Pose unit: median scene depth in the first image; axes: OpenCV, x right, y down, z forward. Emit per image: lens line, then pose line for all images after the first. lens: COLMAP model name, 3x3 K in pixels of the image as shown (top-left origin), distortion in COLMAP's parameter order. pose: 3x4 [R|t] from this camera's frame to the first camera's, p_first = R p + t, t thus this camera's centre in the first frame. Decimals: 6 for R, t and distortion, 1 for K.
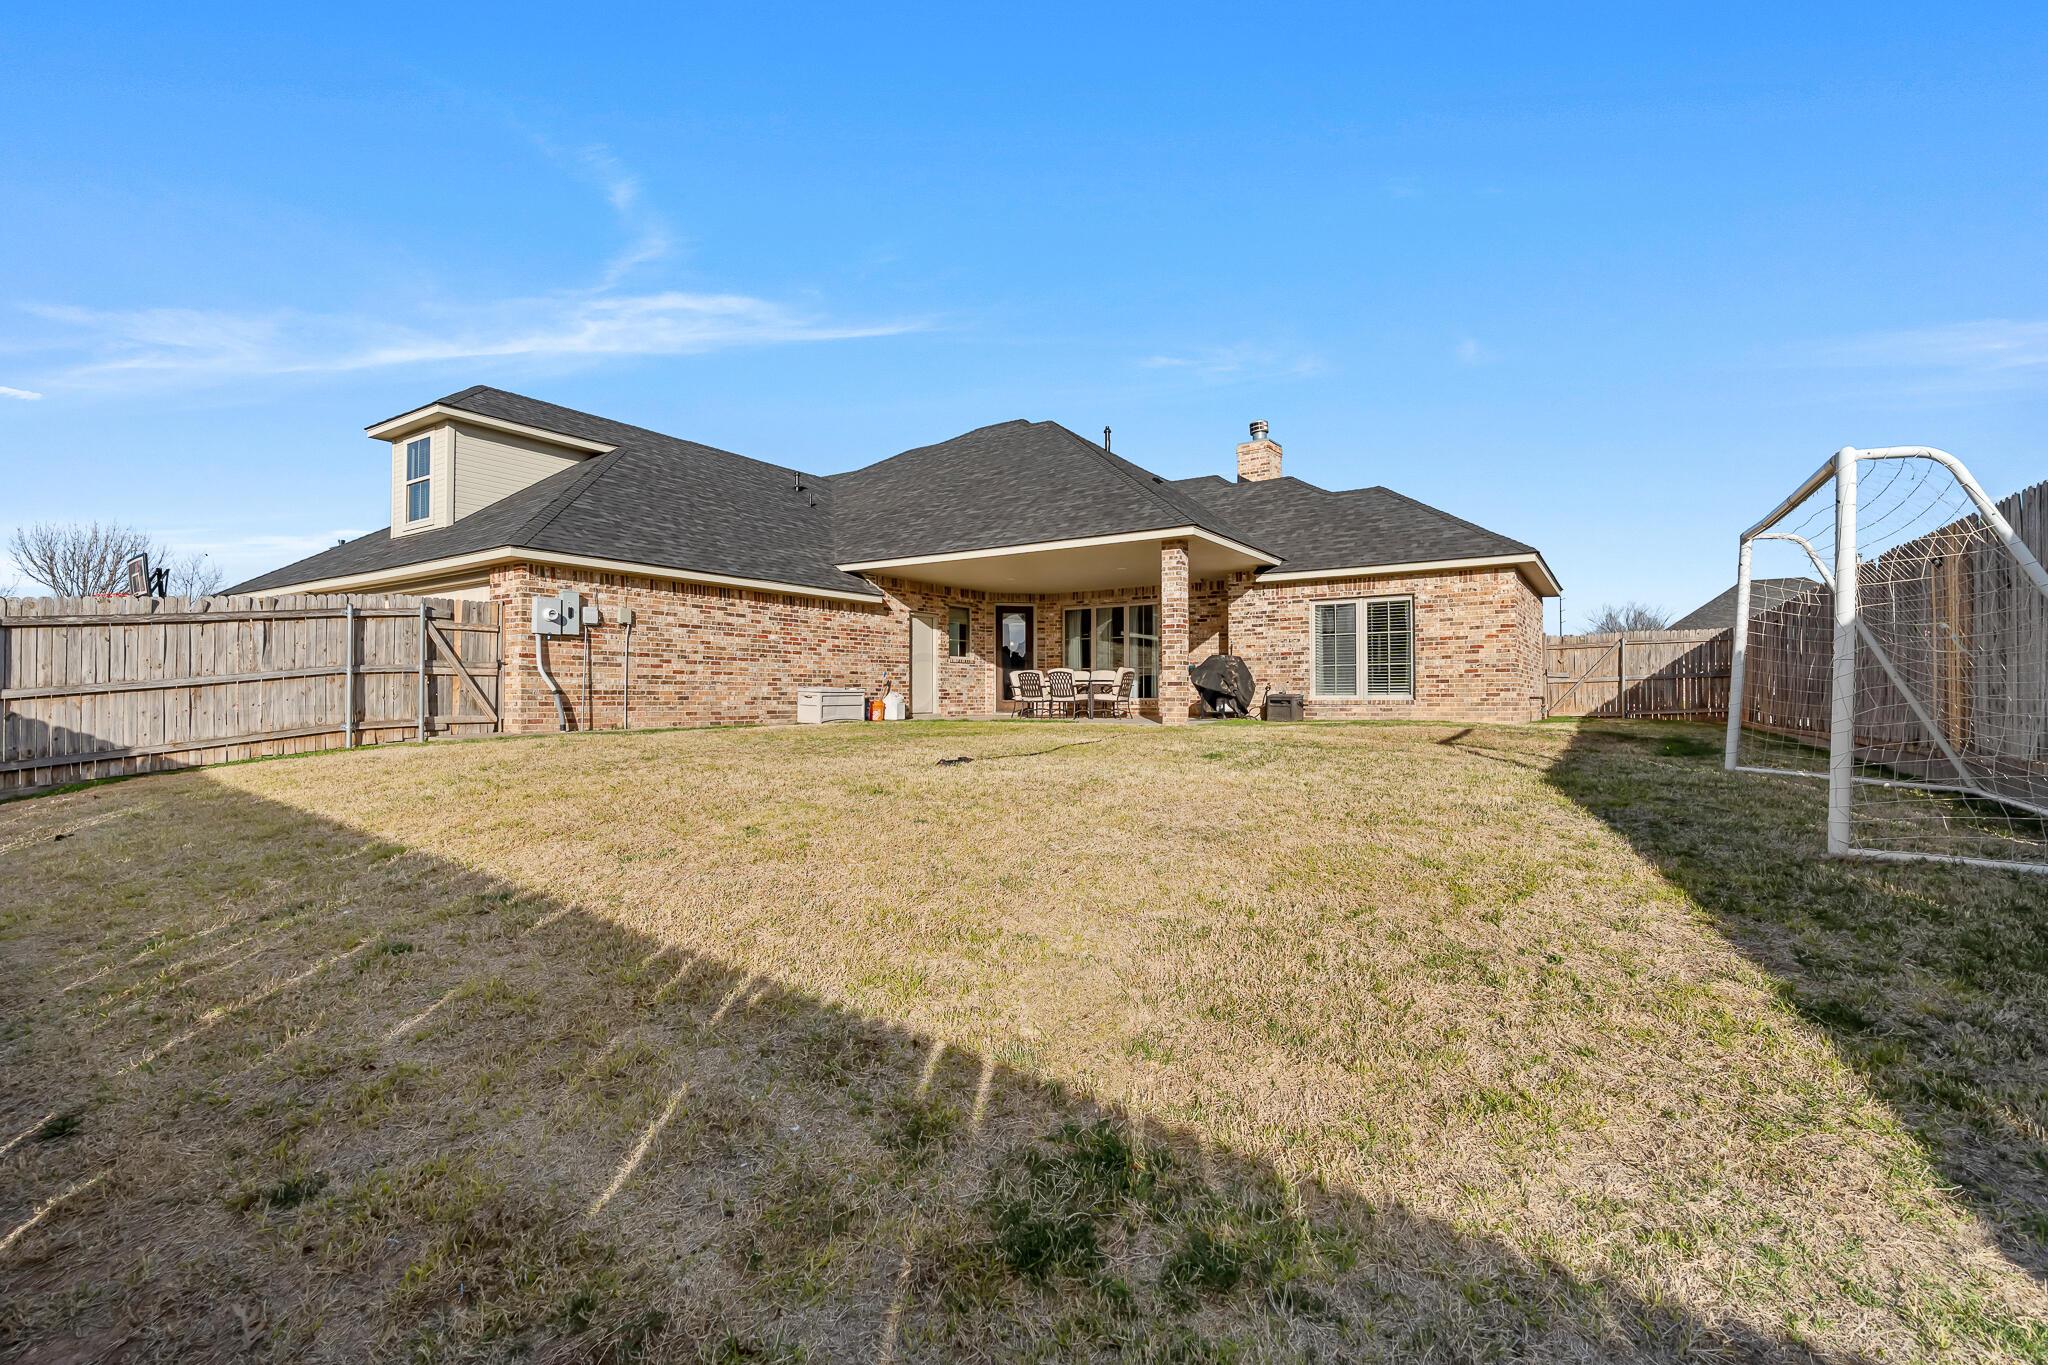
lens RADIAL K [[927.9, 0, 1022.3], [0, 927.9, 695.4], [0, 0, 1]] dist [-0.011346, 0.003337]
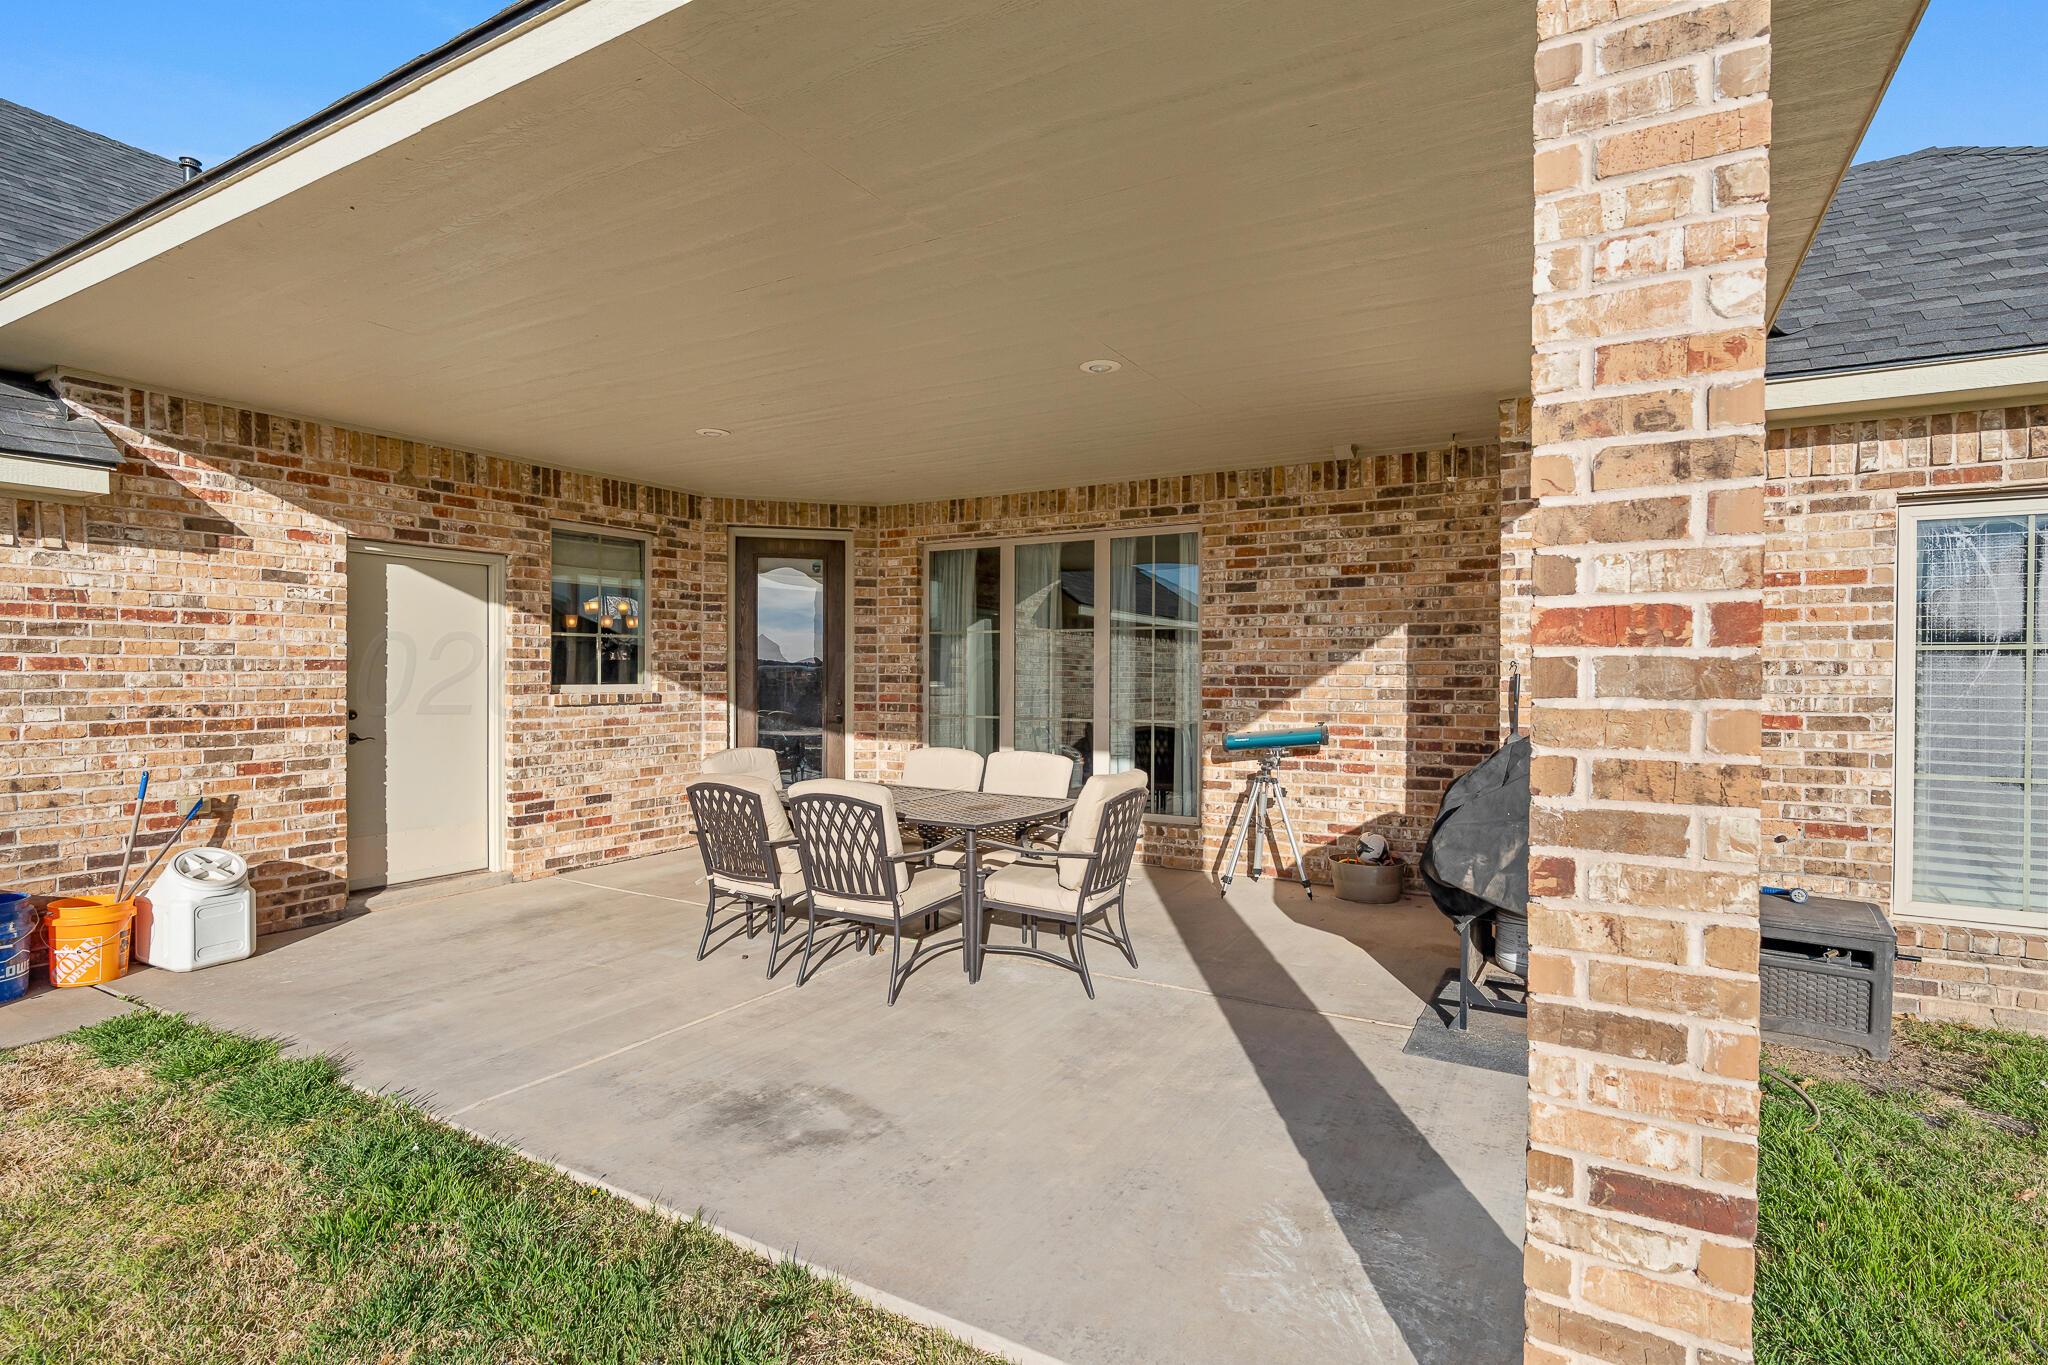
lens RADIAL K [[1044.6, 0, 1020.8], [0, 1044.6, 679.8], [0, 0, 1]] dist [-0.004966, 0.002278]
pose [[0.998258, 0.004652, 0.058821, 0.073352], [-0.005237, 0.999938, 0.009797, -0.058552], [-0.058772, -0.010088, 0.998220, 0.753768]]
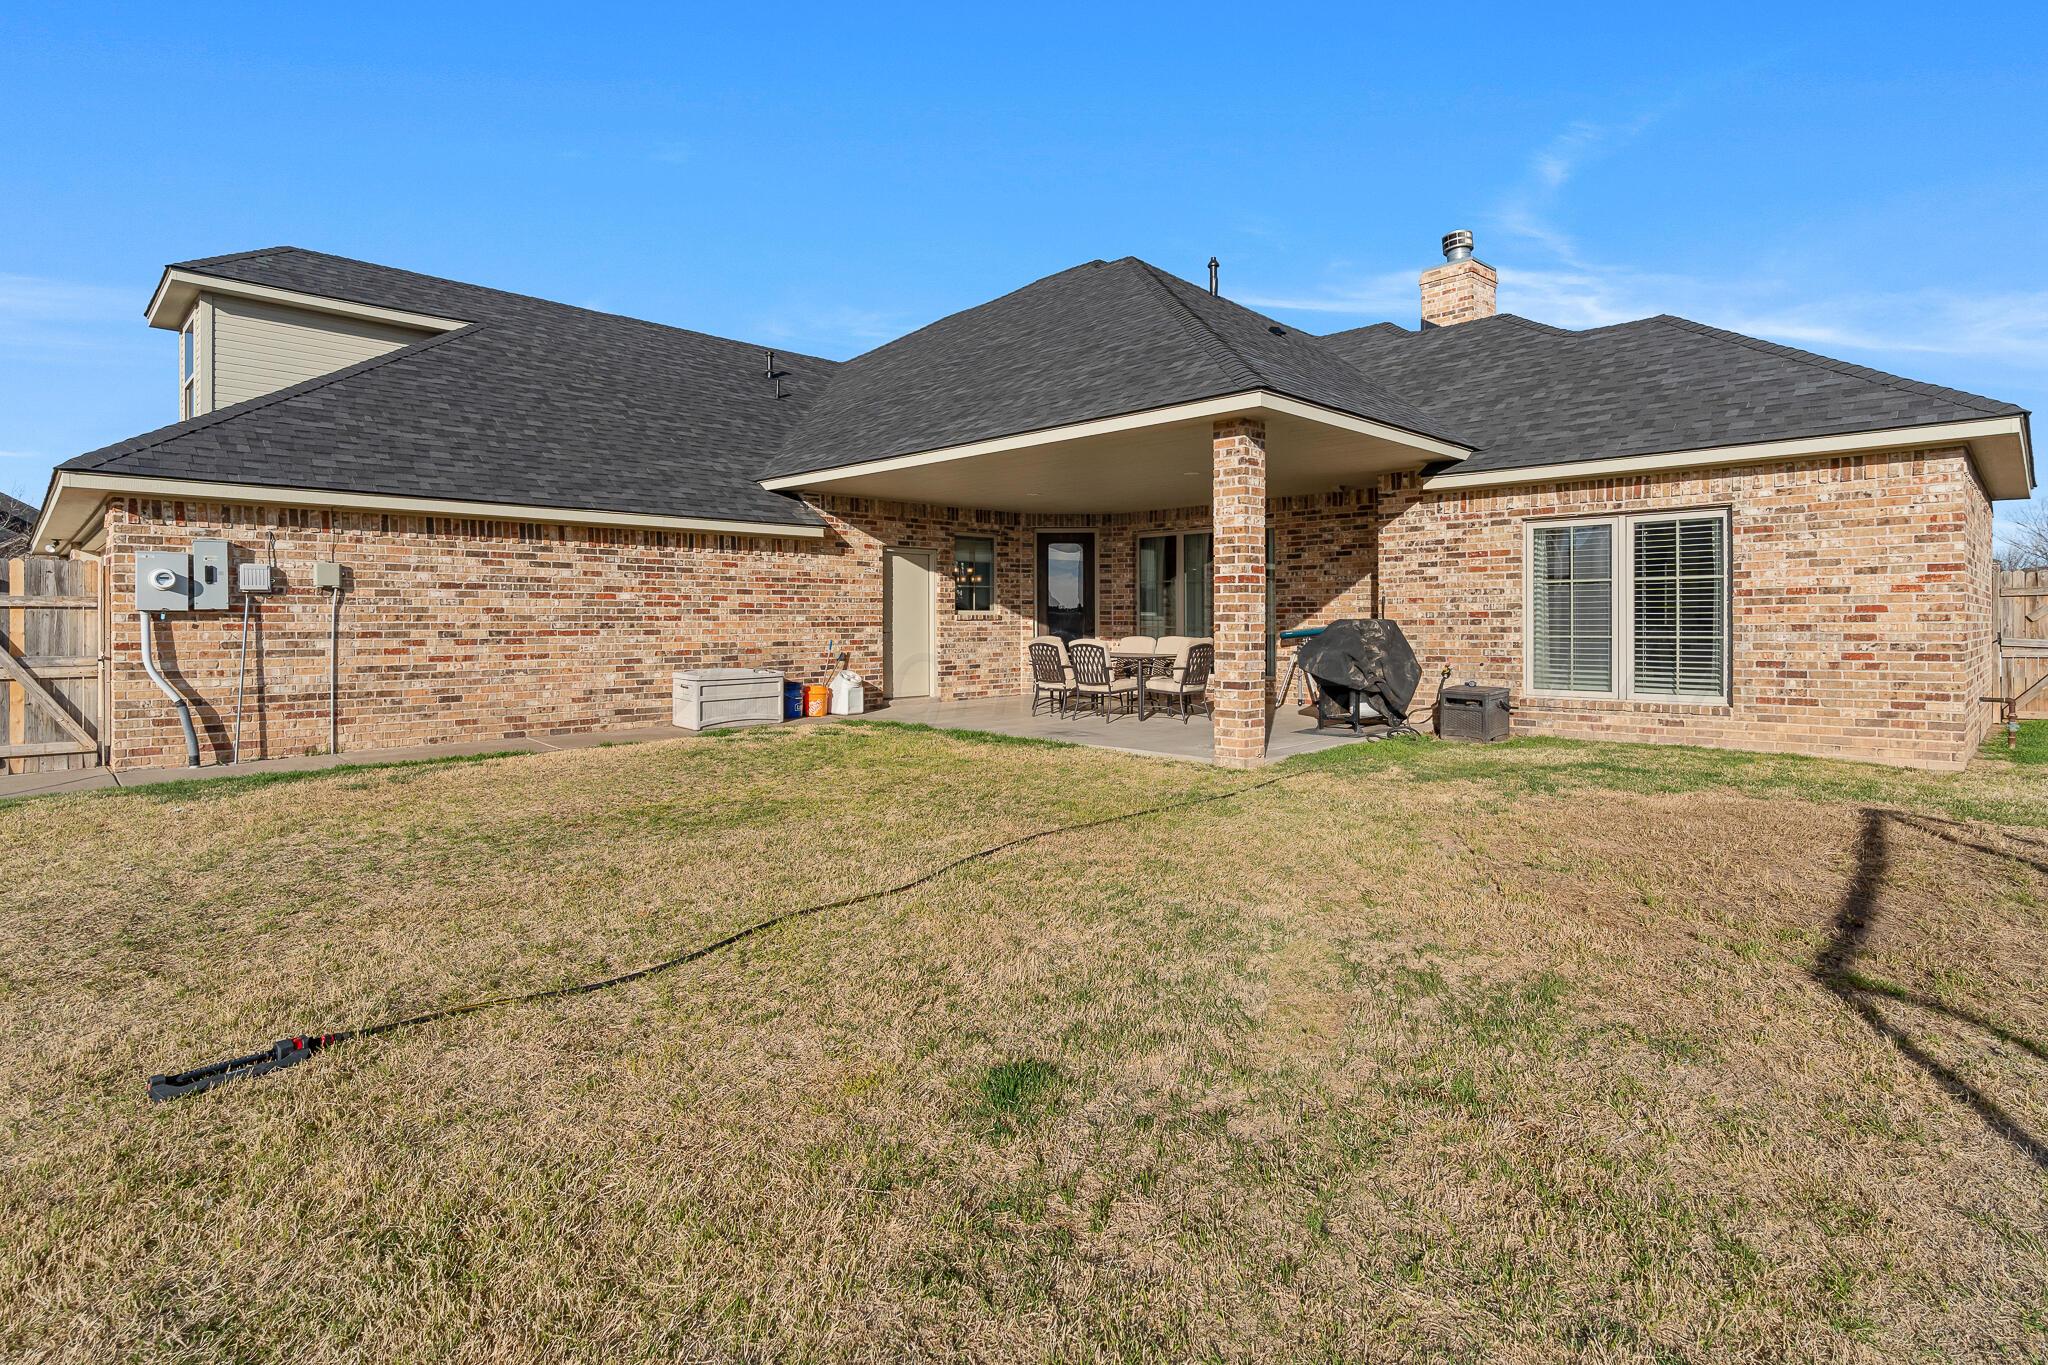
lens RADIAL K [[1044.6, 0, 1006.9], [0, 1044.6, 631.6], [0, 0, 1]] dist [-0.004966, 0.002278]
pose [[0.979141, 0.000135, -0.203182, 0.133035], [0.002475, 0.999918, 0.012589, -0.043945], [0.203167, -0.012829, 0.979060, 0.317808]]
